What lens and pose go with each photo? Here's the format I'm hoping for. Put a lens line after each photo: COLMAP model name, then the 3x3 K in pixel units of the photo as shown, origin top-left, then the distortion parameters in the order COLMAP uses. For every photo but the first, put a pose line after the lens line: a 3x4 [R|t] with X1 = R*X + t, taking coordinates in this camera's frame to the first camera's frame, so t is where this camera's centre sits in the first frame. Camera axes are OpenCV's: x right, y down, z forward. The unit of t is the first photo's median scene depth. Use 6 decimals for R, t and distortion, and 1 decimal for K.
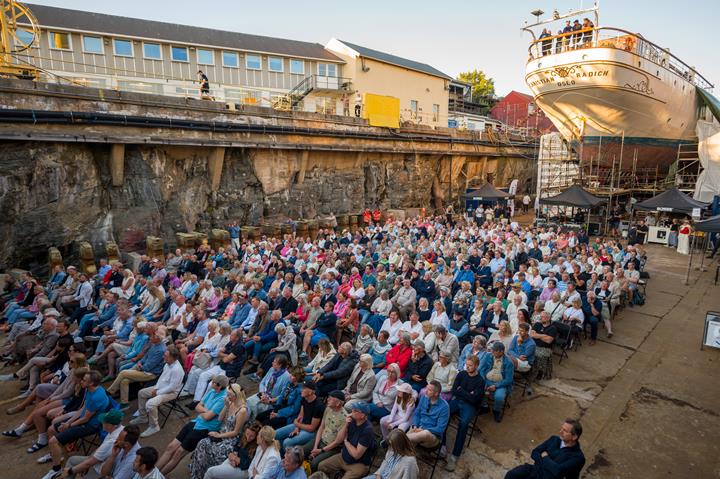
lens RADIAL K [[404.0, 0, 360.0], [0, 404.0, 239.5], [0, 0, 1]] dist [-0.004973, 0.000935]
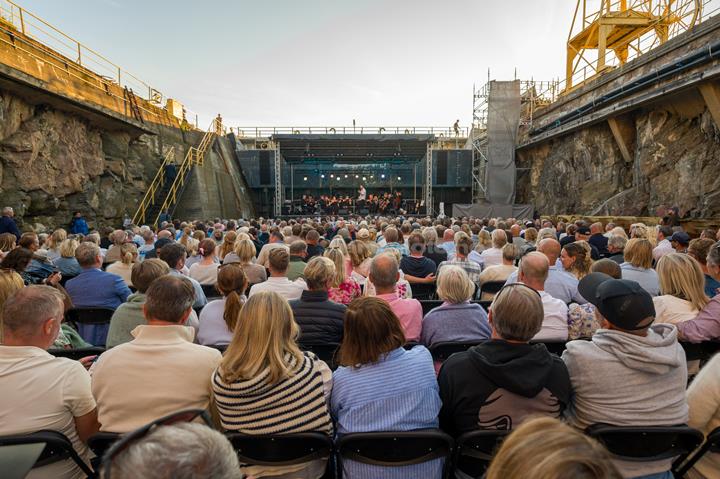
lens RADIAL K [[404.0, 0, 360.0], [0, 404.0, 239.5], [0, 0, 1]] dist [-0.004973, 0.000935]
pose [[-0.681832, 0.061384, -0.728929, 0.596306], [-0.117832, 0.974244, 0.192262, -0.075759], [0.721956, 0.216981, -0.657038, 1.408046]]
